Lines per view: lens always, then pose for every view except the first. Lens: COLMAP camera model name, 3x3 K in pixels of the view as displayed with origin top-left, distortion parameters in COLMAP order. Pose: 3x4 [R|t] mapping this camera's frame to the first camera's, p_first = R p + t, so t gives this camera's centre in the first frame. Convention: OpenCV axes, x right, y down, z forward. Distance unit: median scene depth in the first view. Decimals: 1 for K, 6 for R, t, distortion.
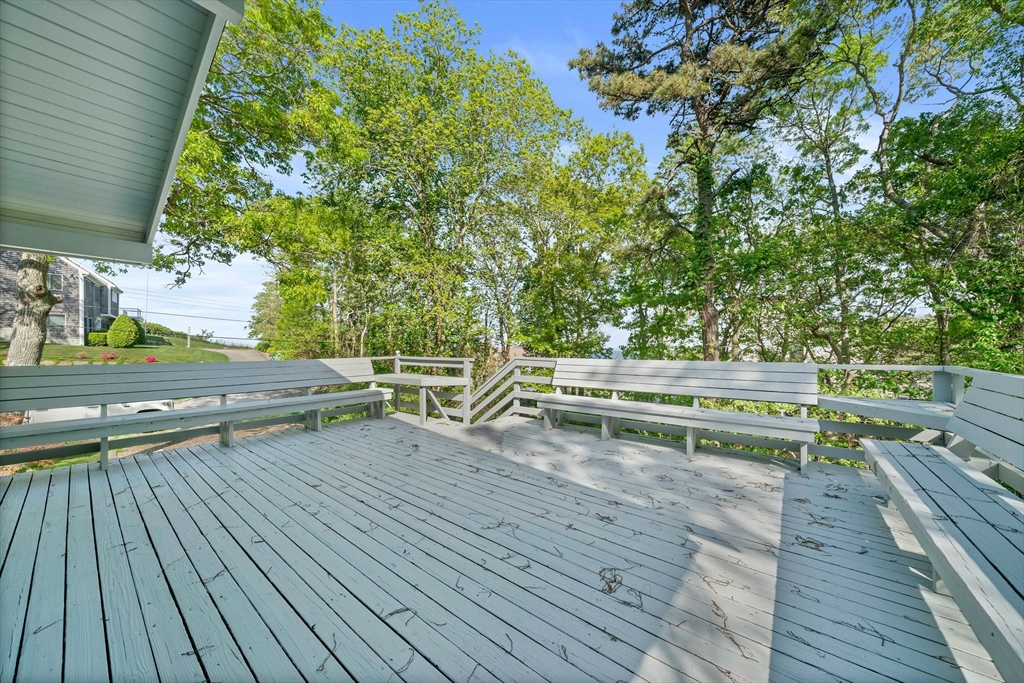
lens RADIAL K [[356.3, 0, 511.2], [0, 356.3, 345.8], [0, 0, 1]] dist [-0.006018, 0.000023]
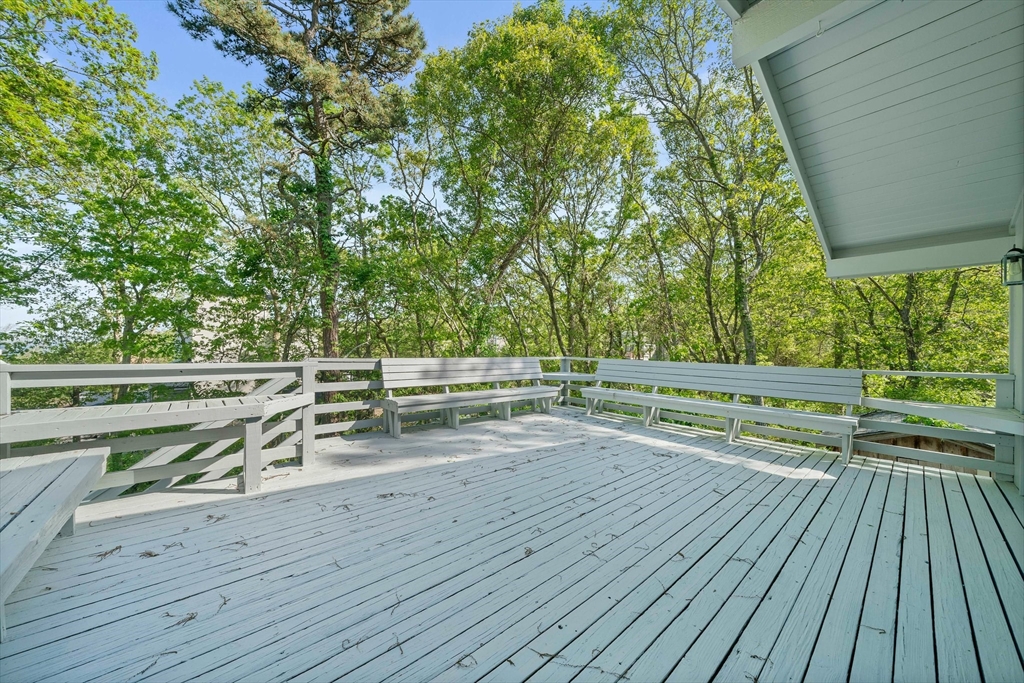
lens RADIAL K [[356.3, 0, 515.0], [0, 356.3, 347.6], [0, 0, 1]] dist [-0.006018, 0.000023]
pose [[0.165017, 0.005098, 0.986278, -1.273530], [-0.020539, 0.999788, -0.001731, 0.003605], [-0.986077, -0.019971, 0.165086, 0.952279]]
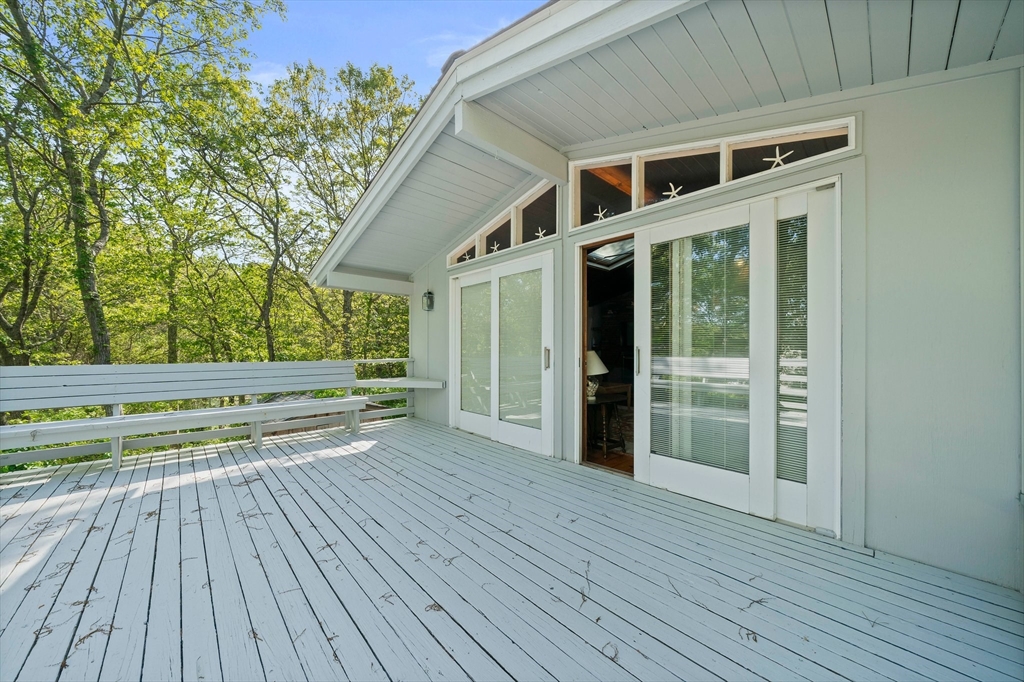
lens RADIAL K [[356.3, 0, 516.1], [0, 356.3, 343.3], [0, 0, 1]] dist [-0.006018, 0.000023]
pose [[-0.992026, 0.003447, 0.125985, -0.767603], [0.001461, 0.999873, -0.015852, 0.002171], [-0.126024, -0.015542, -0.991906, 1.577680]]
